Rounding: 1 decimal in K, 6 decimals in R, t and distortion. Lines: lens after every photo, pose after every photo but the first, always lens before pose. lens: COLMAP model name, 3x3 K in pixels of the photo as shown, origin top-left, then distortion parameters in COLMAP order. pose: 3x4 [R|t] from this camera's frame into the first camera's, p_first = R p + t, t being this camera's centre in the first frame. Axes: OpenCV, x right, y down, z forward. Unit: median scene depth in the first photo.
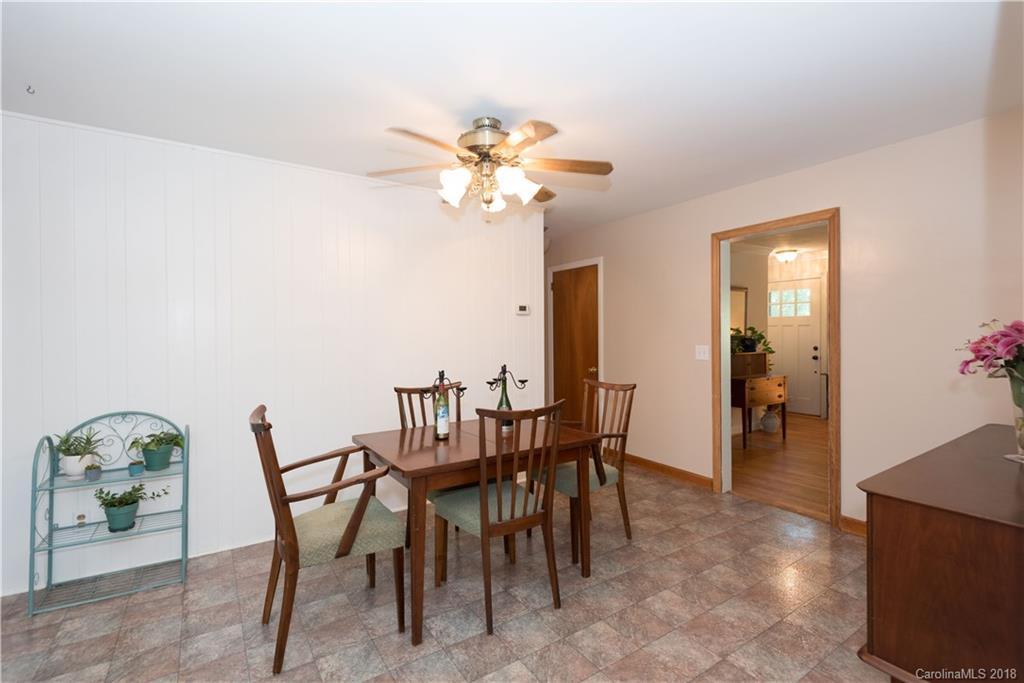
lens RADIAL K [[466.5, 0, 517.0], [0, 466.5, 336.7], [0, 0, 1]] dist [0.022110, -0.014720]
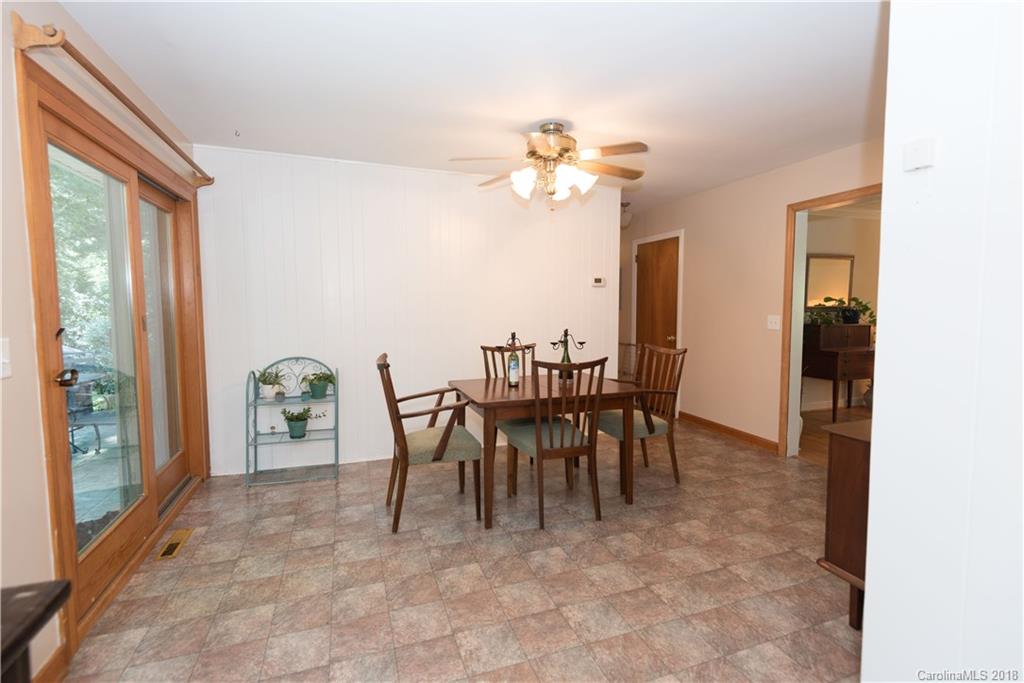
lens RADIAL K [[463.5, 0, 516.2], [0, 463.5, 337.0], [0, 0, 1]] dist [0.037564, -0.024829]
pose [[0.972750, 0.021172, -0.230888, 0.137280], [-0.006245, 0.997853, 0.065192, 0.003825], [0.231773, -0.061974, 0.970794, -0.219227]]
